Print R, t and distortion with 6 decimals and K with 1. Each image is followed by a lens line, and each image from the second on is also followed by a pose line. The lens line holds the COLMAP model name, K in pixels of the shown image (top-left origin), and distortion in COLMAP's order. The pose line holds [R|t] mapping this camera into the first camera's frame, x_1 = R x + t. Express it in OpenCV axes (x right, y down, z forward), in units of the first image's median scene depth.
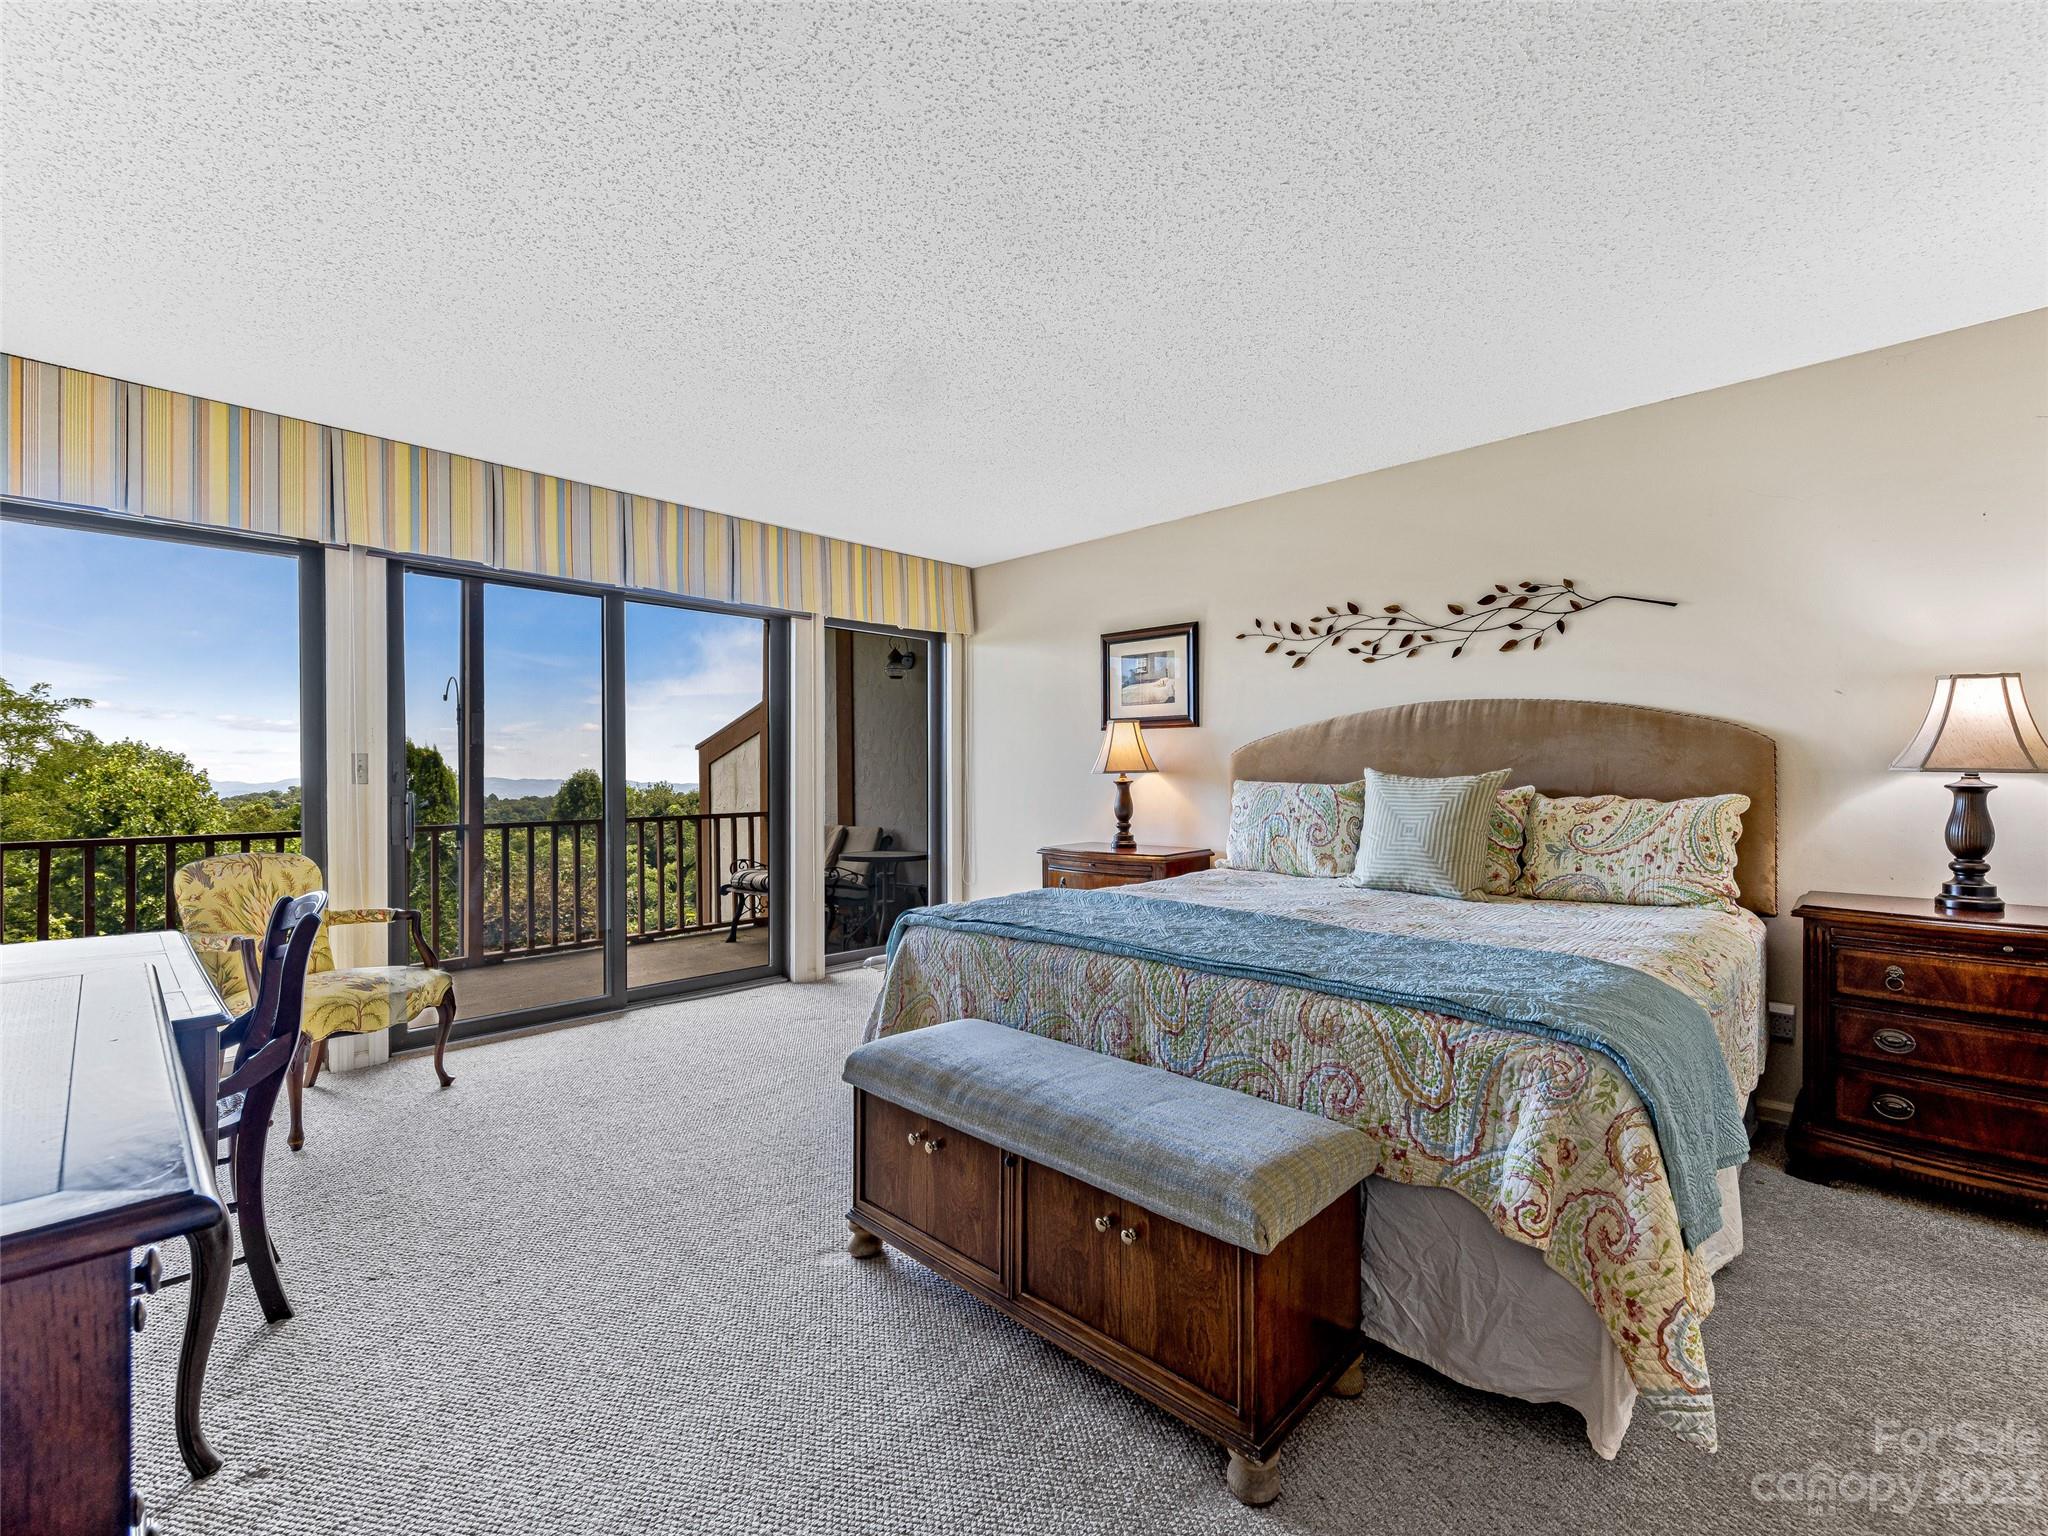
lens RADIAL K [[888.4, 0, 1024.0], [0, 888.4, 768.0], [0, 0, 1]] dist [0.008985, 0.000110]
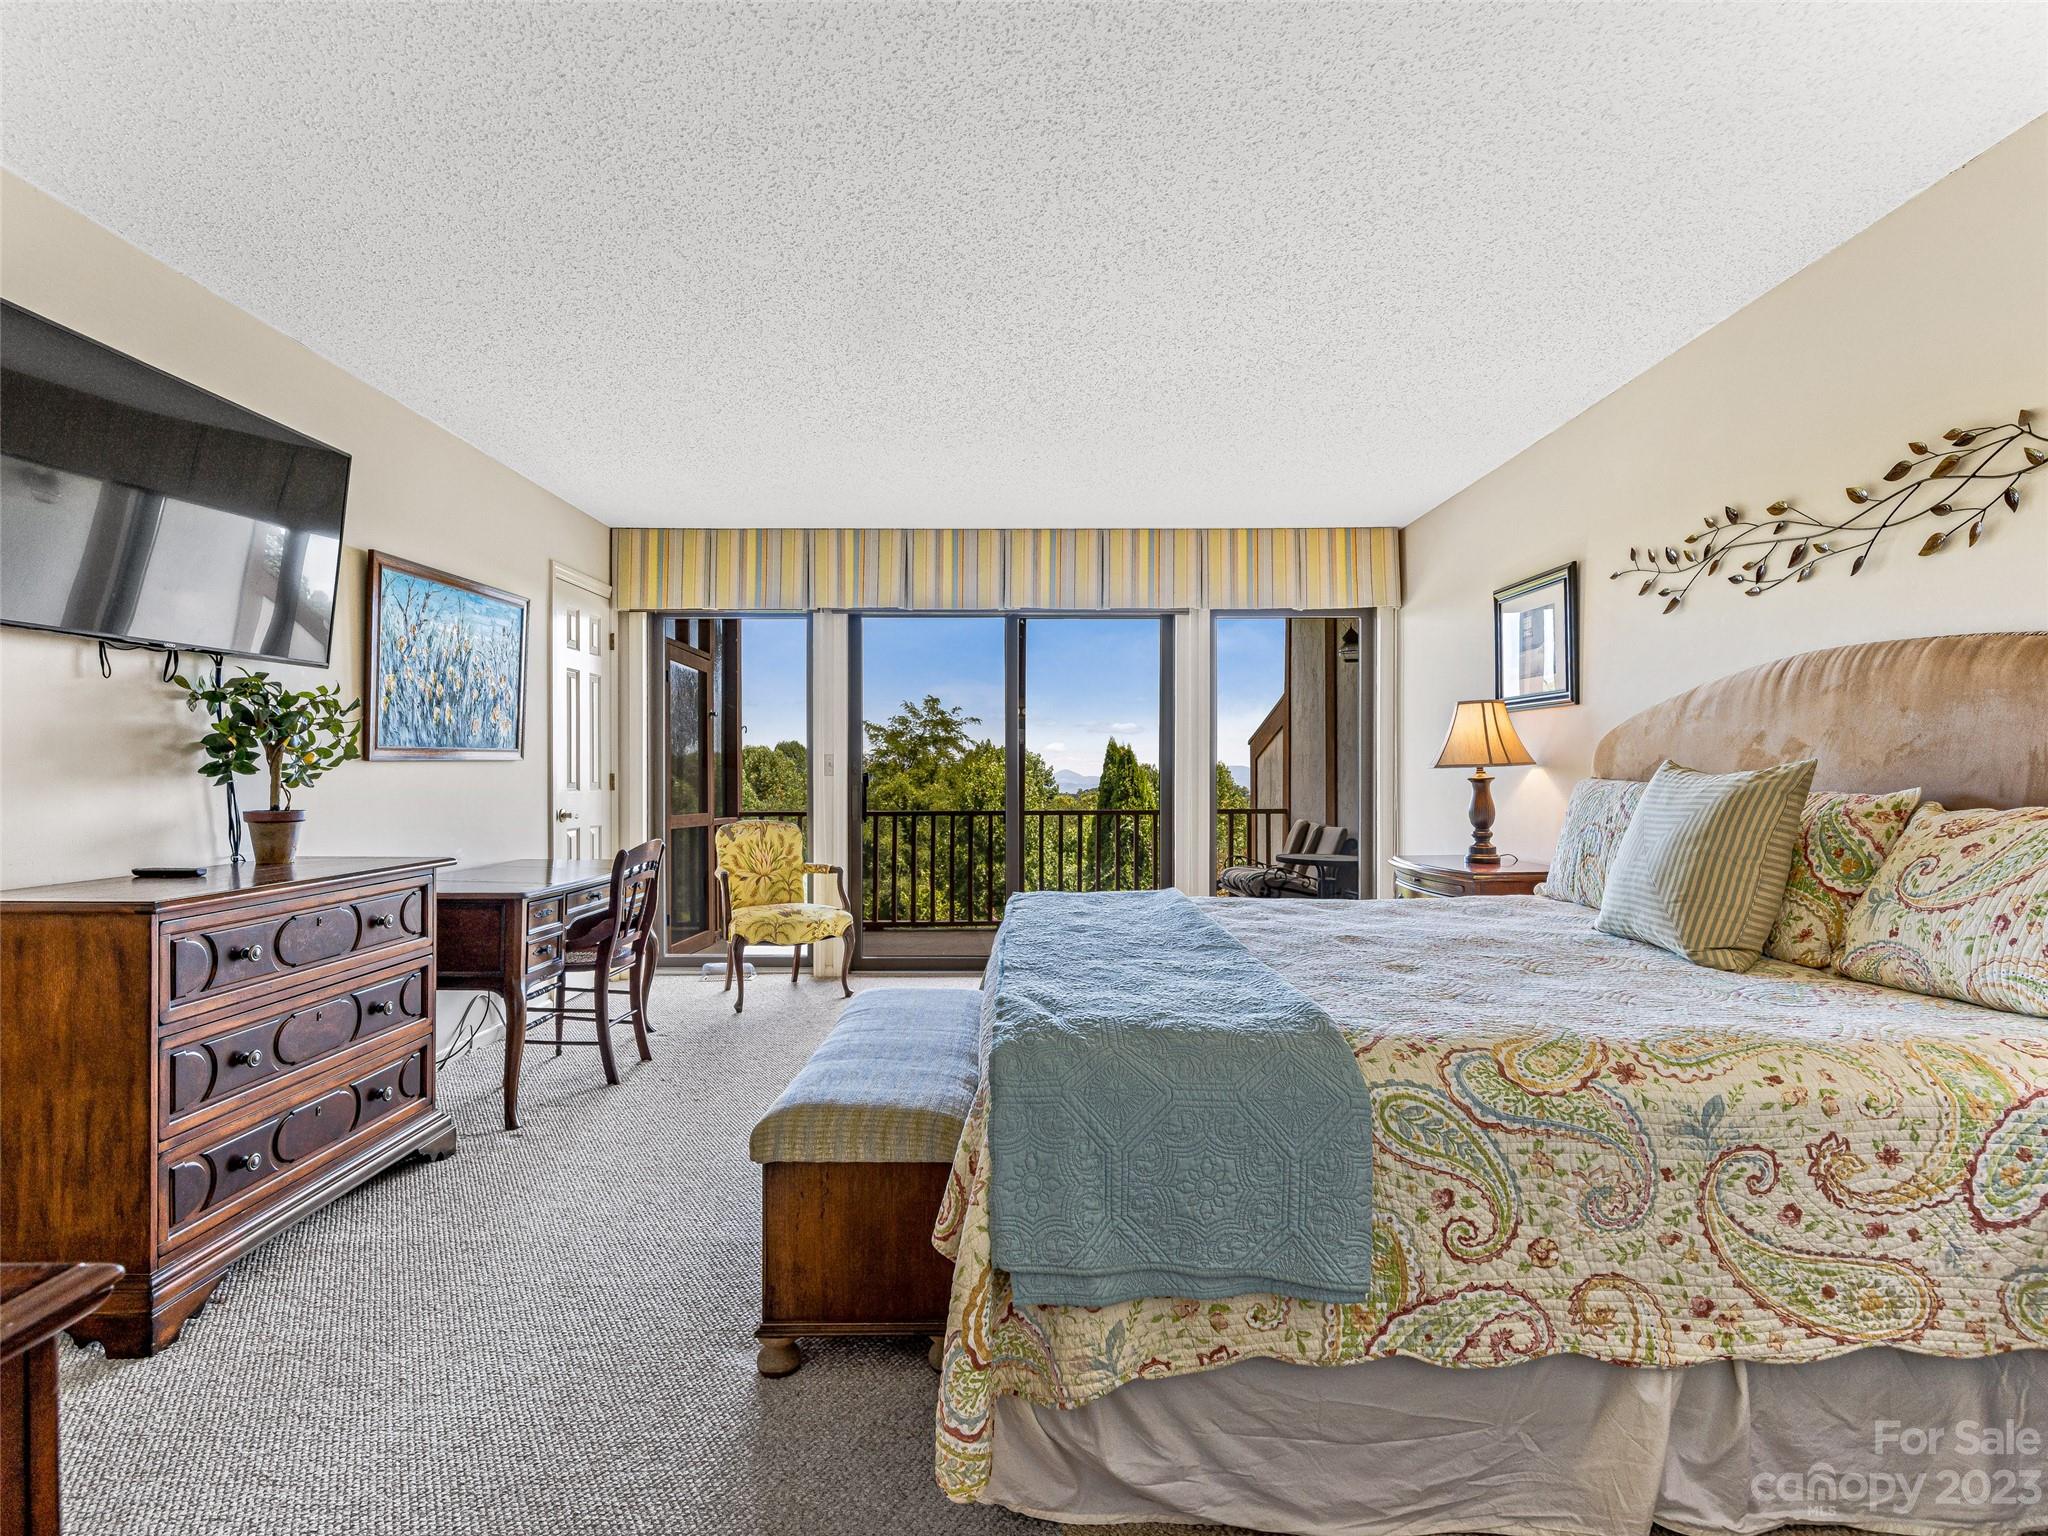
lens RADIAL K [[980.8, 0, 1014.3], [0, 980.8, 754.2], [0, 0, 1]] dist [0.018412, -0.000781]
pose [[0.697368, -0.011399, -0.716623, 0.530465], [0.004633, 0.999924, -0.011397, 0.002381], [0.716699, 0.004628, 0.697368, 0.113745]]
